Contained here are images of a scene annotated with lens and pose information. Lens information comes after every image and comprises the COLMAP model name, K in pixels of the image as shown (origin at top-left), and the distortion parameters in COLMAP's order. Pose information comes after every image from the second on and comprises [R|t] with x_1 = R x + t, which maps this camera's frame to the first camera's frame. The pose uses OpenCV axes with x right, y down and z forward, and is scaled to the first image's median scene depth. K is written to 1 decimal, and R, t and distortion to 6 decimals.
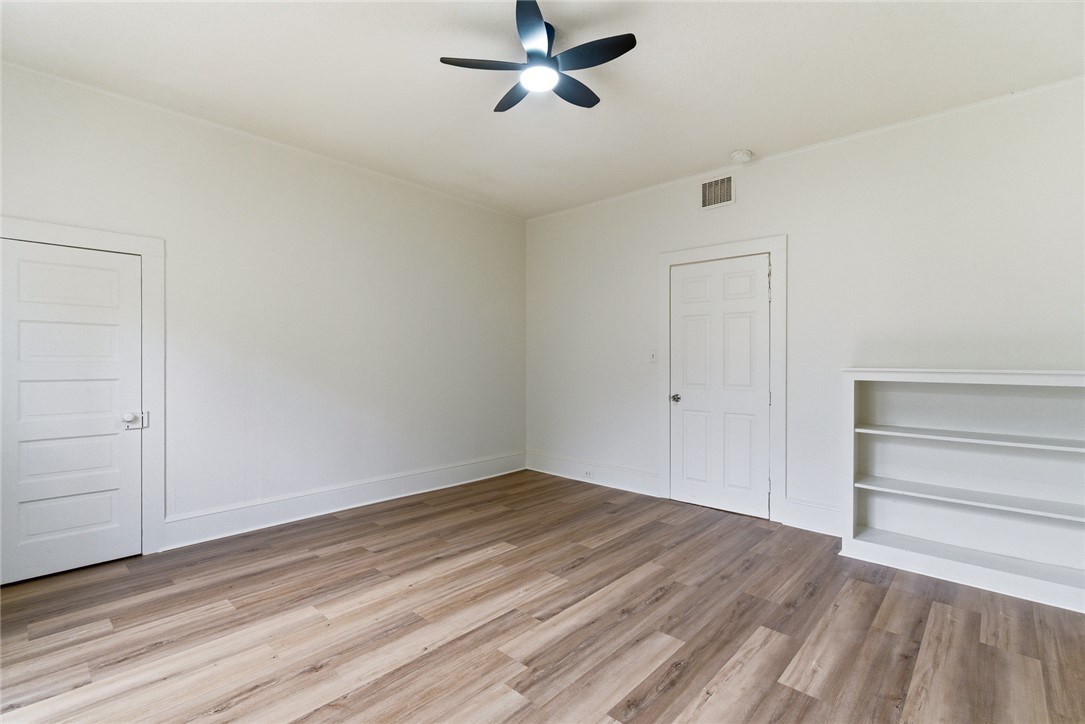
lens RADIAL K [[491.7, 0, 538.3], [0, 491.7, 359.0], [0, 0, 1]] dist [-0.002186, 0.000292]
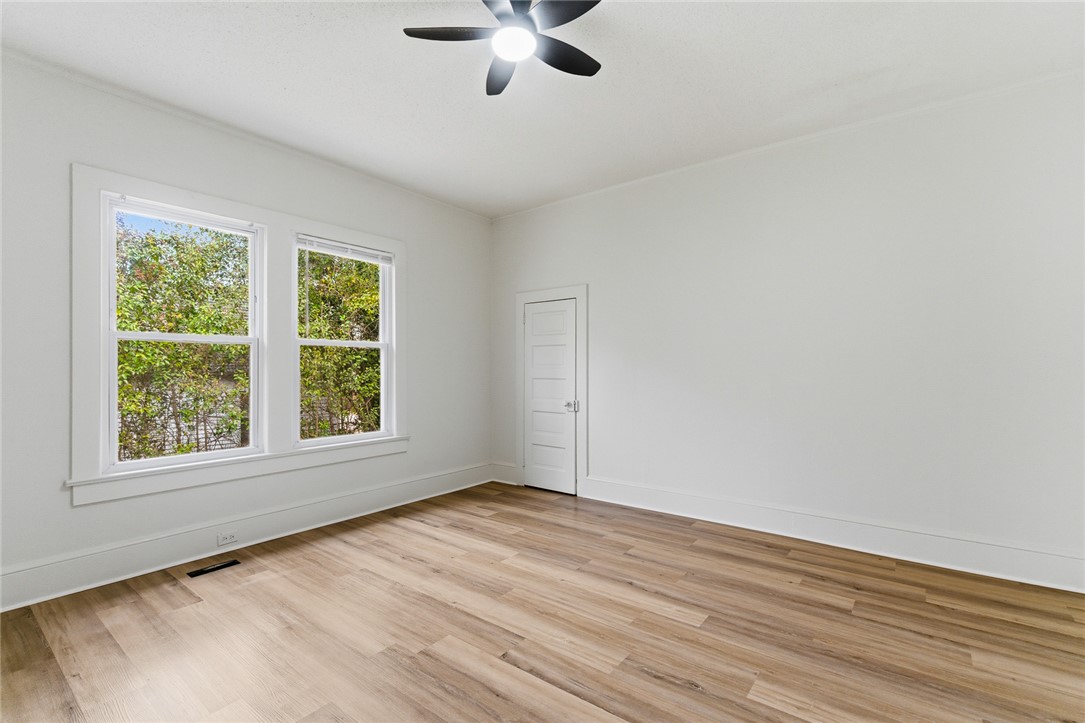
lens RADIAL K [[491.7, 0, 550.7], [0, 491.7, 363.8], [0, 0, 1]] dist [-0.002186, 0.000292]
pose [[0.102076, -0.009693, -0.994729, 0.756255], [0.003988, 0.999948, -0.009335, 0.007361], [0.994769, -0.003014, 0.102109, 0.832033]]
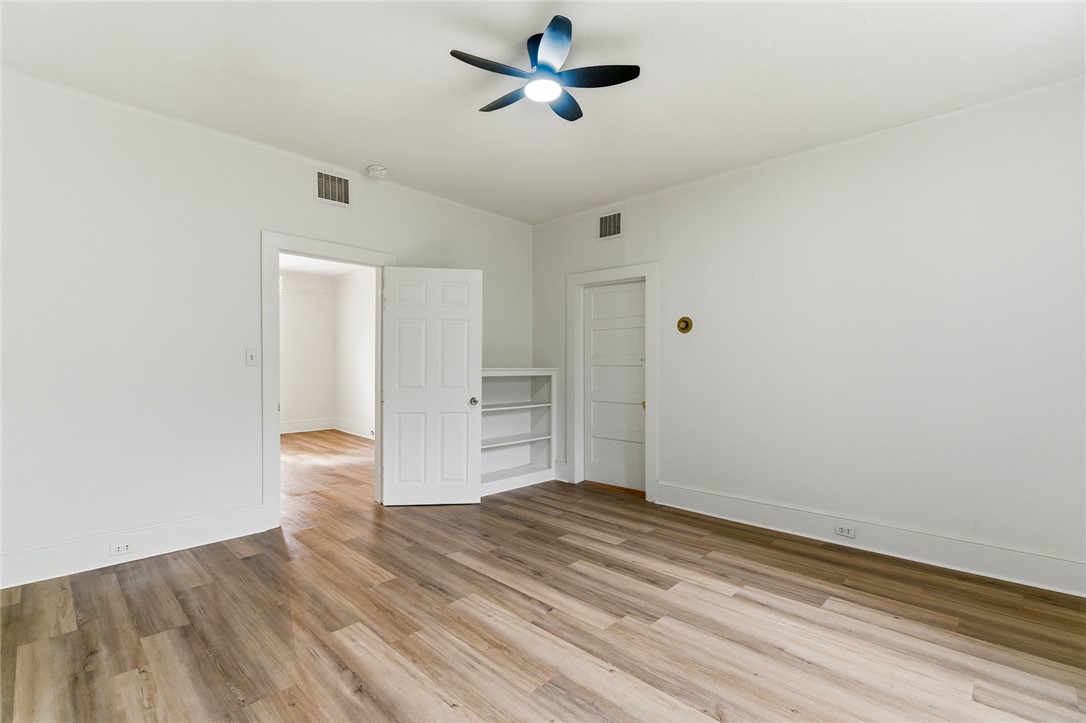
lens RADIAL K [[492.2, 0, 540.2], [0, 492.2, 364.5], [0, 0, 1]] dist [-0.002186, 0.000292]
pose [[0.033732, -0.008225, 0.999397, -0.877554], [-0.003745, 0.999958, 0.008356, -0.004964], [-0.999424, -0.004025, 0.033700, 0.826983]]
